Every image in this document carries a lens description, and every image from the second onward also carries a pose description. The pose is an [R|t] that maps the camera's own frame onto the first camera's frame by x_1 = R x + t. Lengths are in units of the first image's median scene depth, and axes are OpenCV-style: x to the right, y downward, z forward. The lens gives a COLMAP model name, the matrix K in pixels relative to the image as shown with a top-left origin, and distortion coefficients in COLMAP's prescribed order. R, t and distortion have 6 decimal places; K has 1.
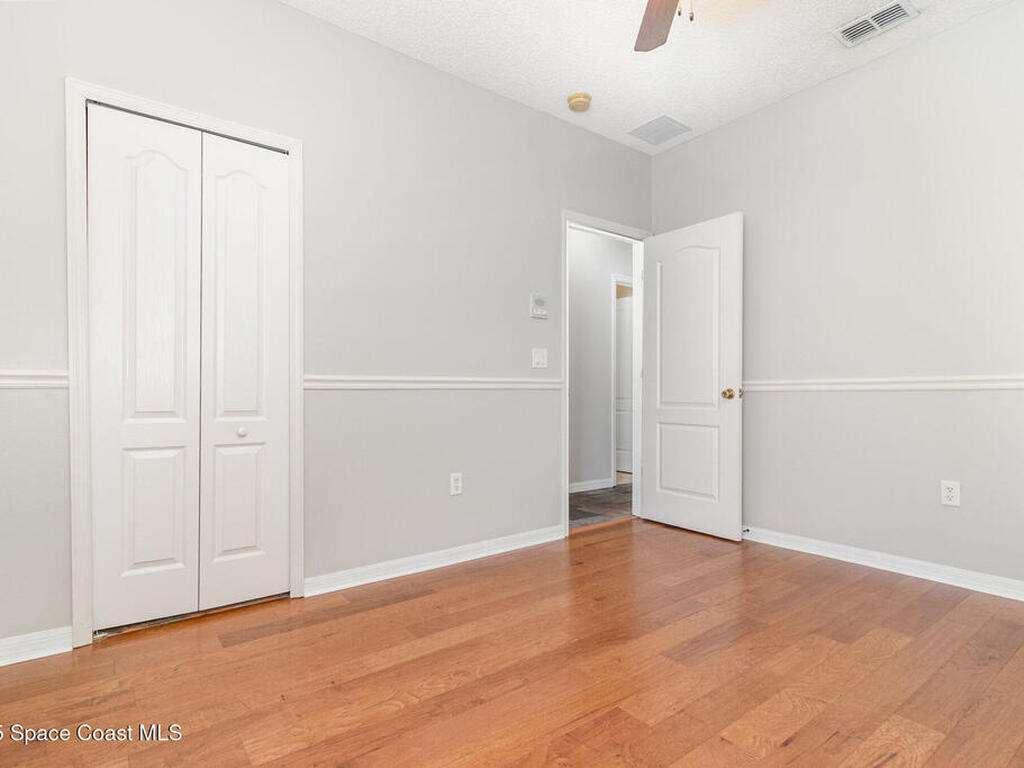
lens RADIAL K [[541.9, 0, 512.8], [0, 541.9, 387.8], [0, 0, 1]] dist [-0.004293, 0.000706]
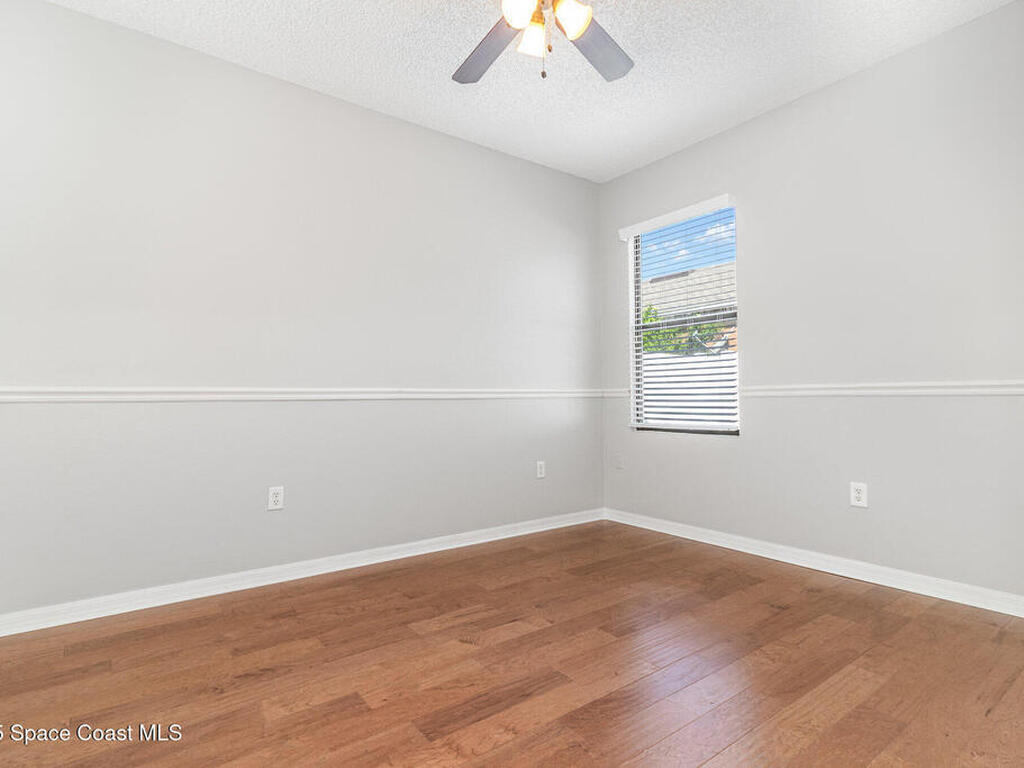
lens RADIAL K [[541.9, 0, 510.4], [0, 541.9, 386.8], [0, 0, 1]] dist [-0.004293, 0.000706]
pose [[-0.999842, 0.016554, 0.006507, 0.384371], [0.016358, 0.999444, -0.029067, 0.002343], [-0.006985, -0.028956, -0.999556, 2.059731]]
